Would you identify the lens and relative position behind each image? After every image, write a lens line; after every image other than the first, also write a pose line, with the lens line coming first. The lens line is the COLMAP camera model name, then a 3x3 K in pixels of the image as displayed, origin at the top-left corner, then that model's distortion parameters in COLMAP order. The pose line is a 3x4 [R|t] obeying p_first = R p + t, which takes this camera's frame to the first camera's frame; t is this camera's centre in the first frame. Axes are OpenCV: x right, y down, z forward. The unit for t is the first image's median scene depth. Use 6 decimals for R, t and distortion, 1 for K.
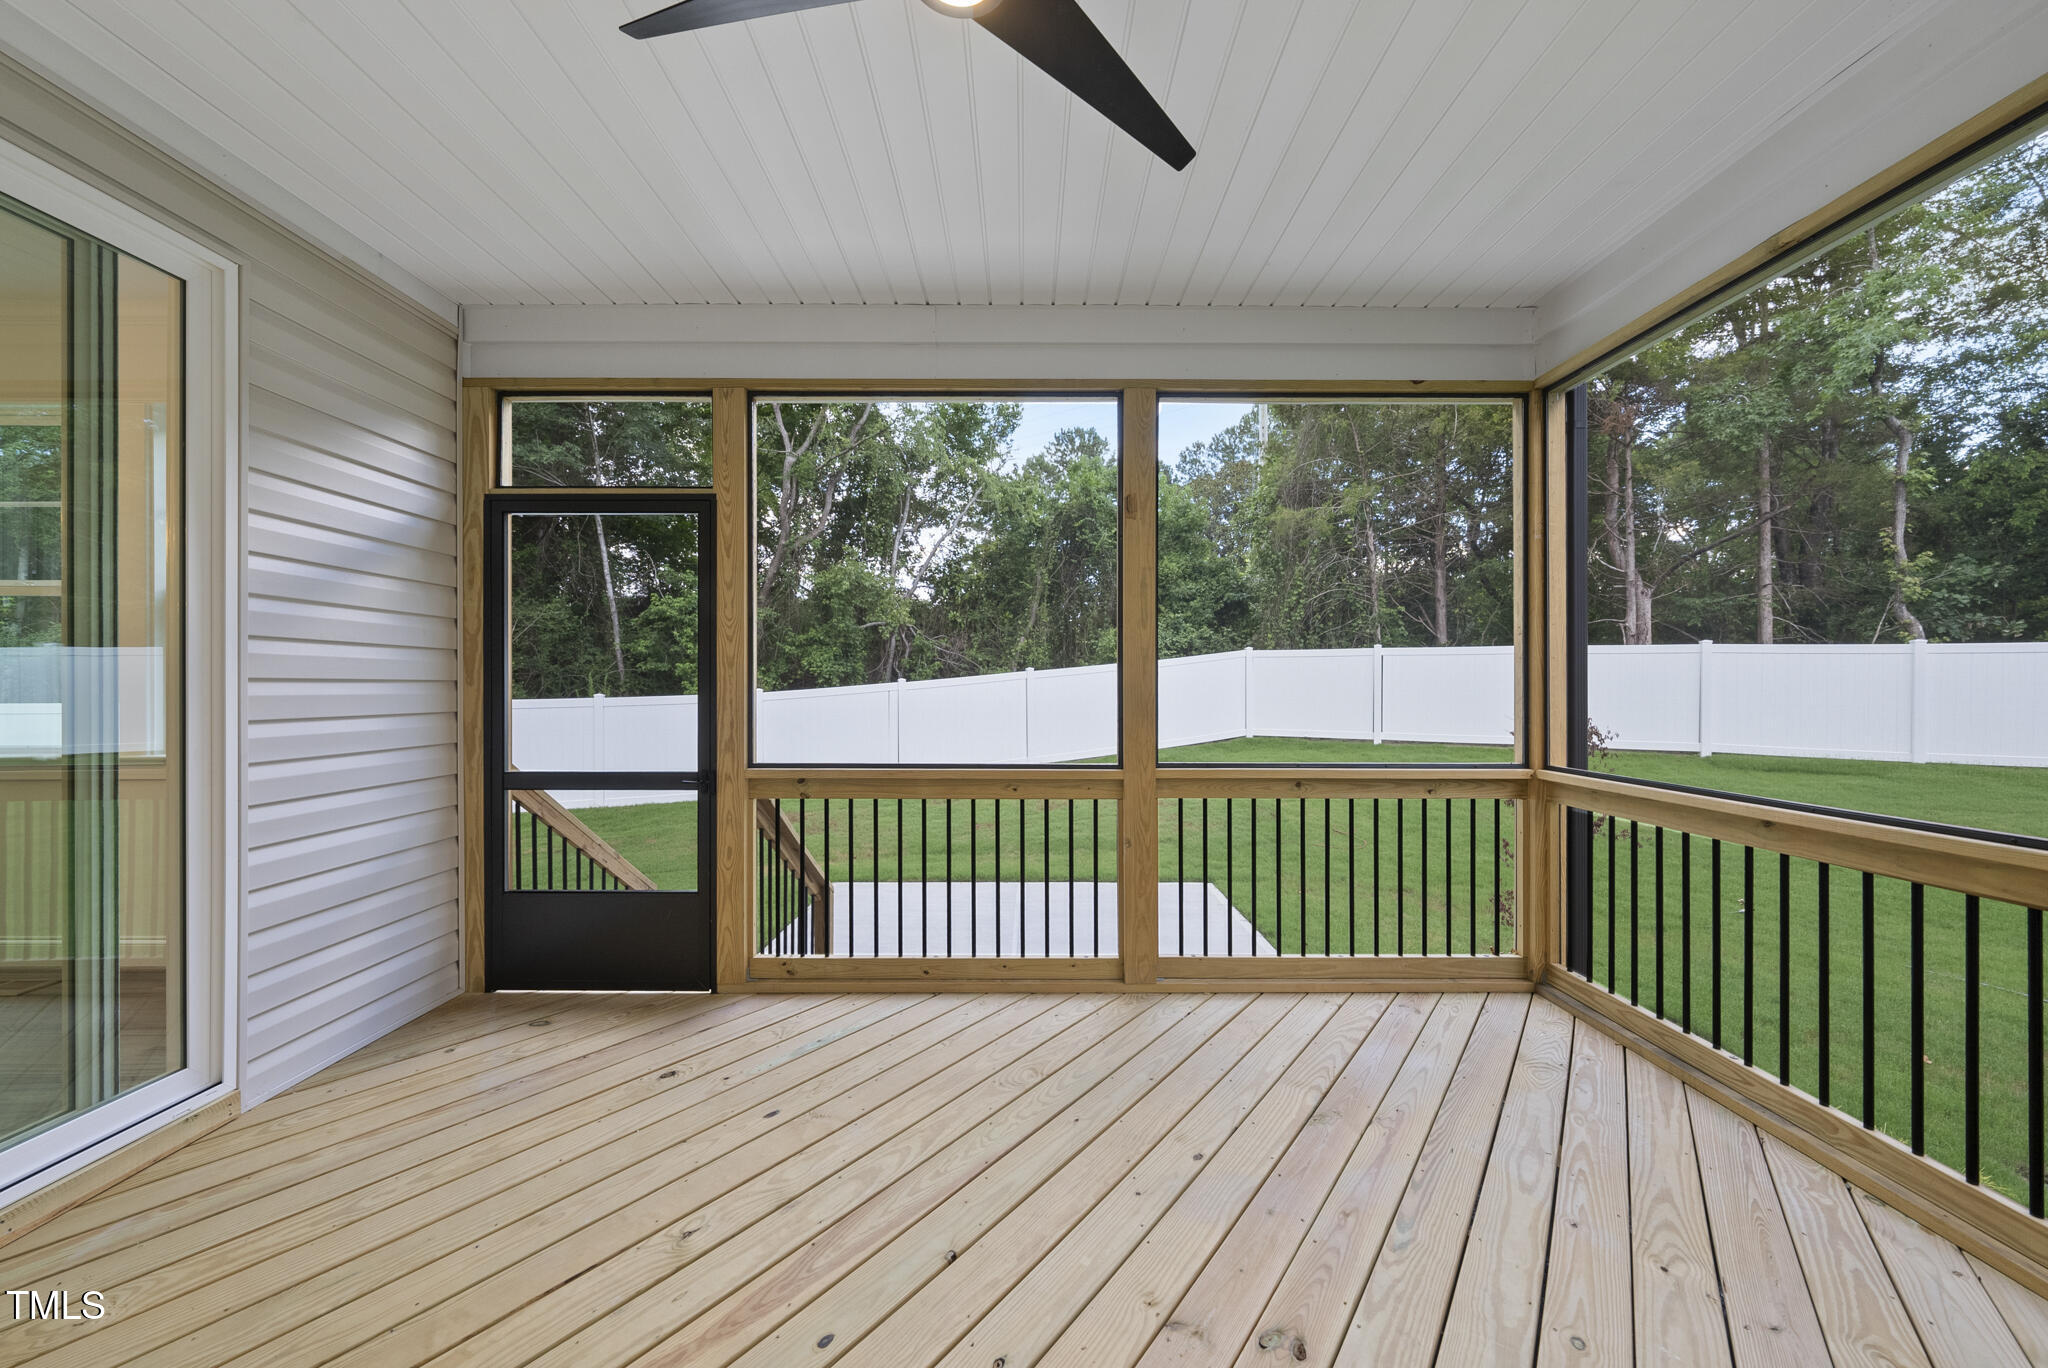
lens RADIAL K [[715.6, 0, 1019.7], [0, 715.6, 688.6], [0, 0, 1]] dist [-0.000932, 0.000106]
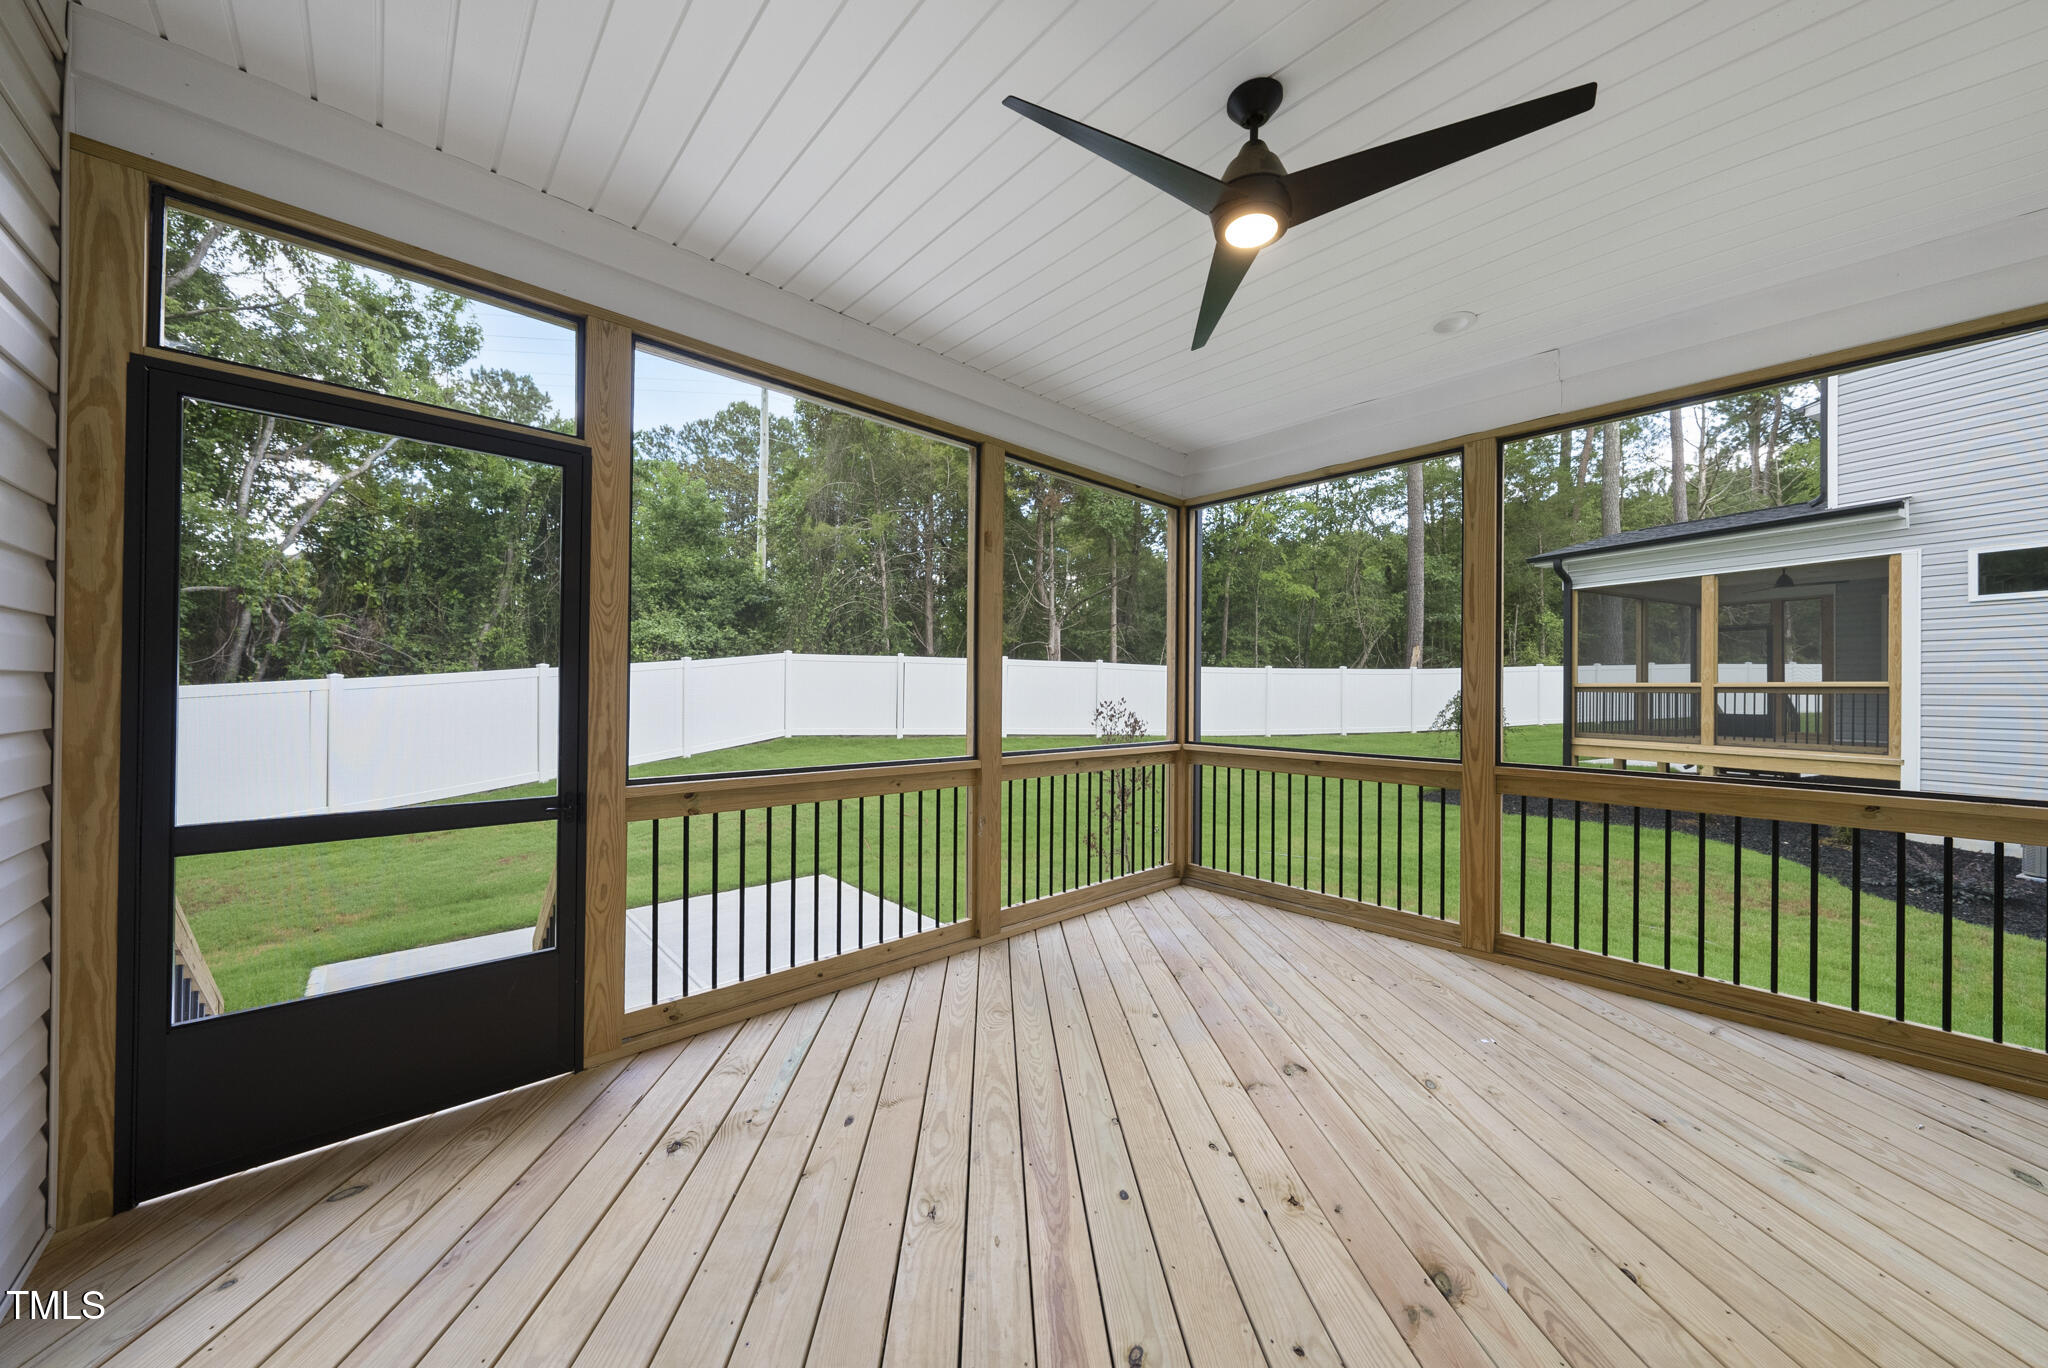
lens RADIAL K [[715.6, 0, 1012.6], [0, 715.6, 688.3], [0, 0, 1]] dist [-0.000932, 0.000106]
pose [[0.733073, 0.007370, 0.680110, -0.611514], [-0.005685, 0.999973, -0.004709, -0.000525], [-0.680126, -0.000414, 0.733095, 0.085040]]
